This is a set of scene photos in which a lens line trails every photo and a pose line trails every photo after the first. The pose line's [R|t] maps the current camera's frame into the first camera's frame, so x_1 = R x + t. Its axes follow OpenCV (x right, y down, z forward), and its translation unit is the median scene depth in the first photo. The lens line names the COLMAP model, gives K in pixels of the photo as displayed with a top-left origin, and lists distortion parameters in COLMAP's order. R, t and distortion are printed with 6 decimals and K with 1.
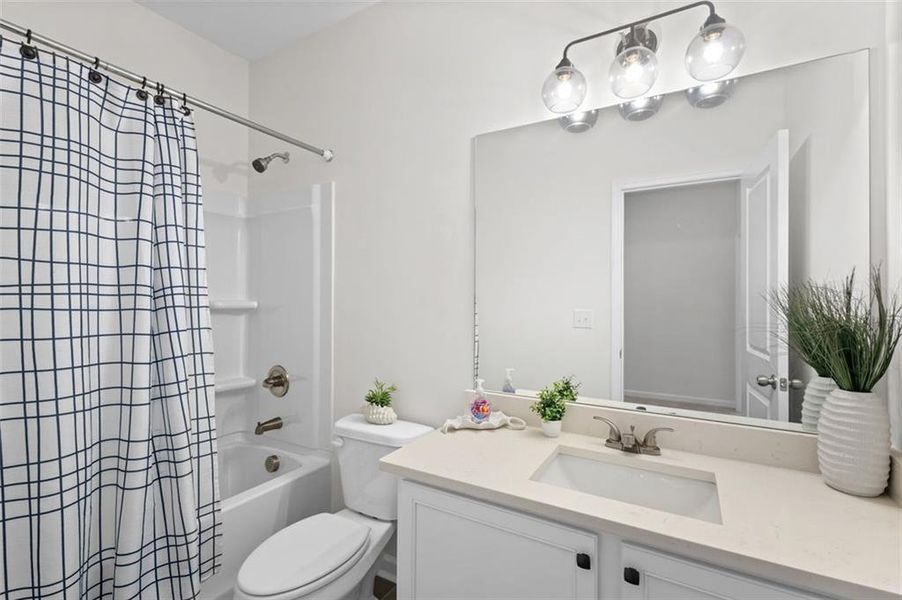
lens RADIAL K [[418.1, 0, 452.8], [0, 418.1, 299.6], [0, 0, 1]] dist [-0.003369, 0.000519]
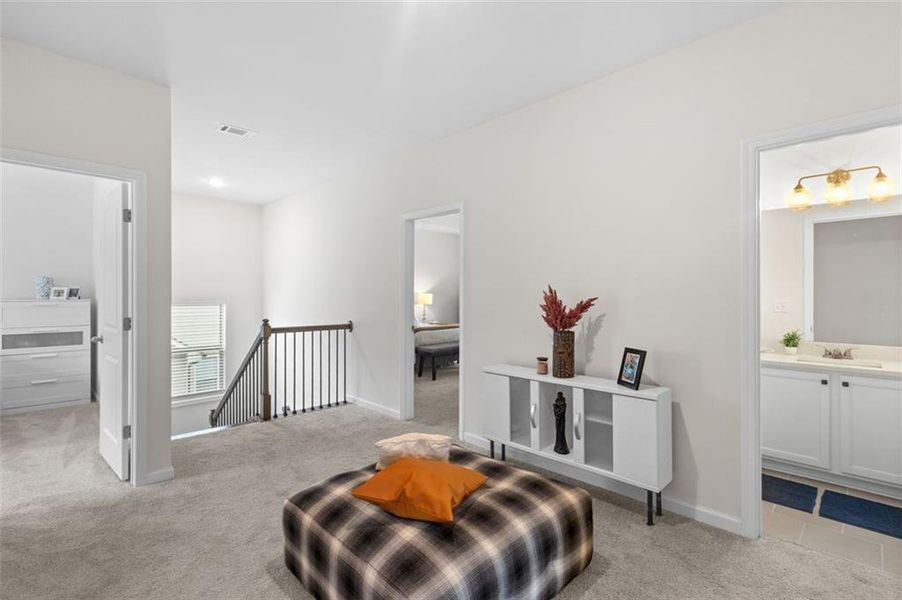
lens RADIAL K [[418.1, 0, 449.0], [0, 418.1, 296.6], [0, 0, 1]] dist [-0.003369, 0.000519]
pose [[0.964547, -0.000359, -0.263911, -0.994757], [-0.000540, 0.999994, -0.003334, 0.029731], [0.263910, 0.003358, 0.964541, -1.722072]]
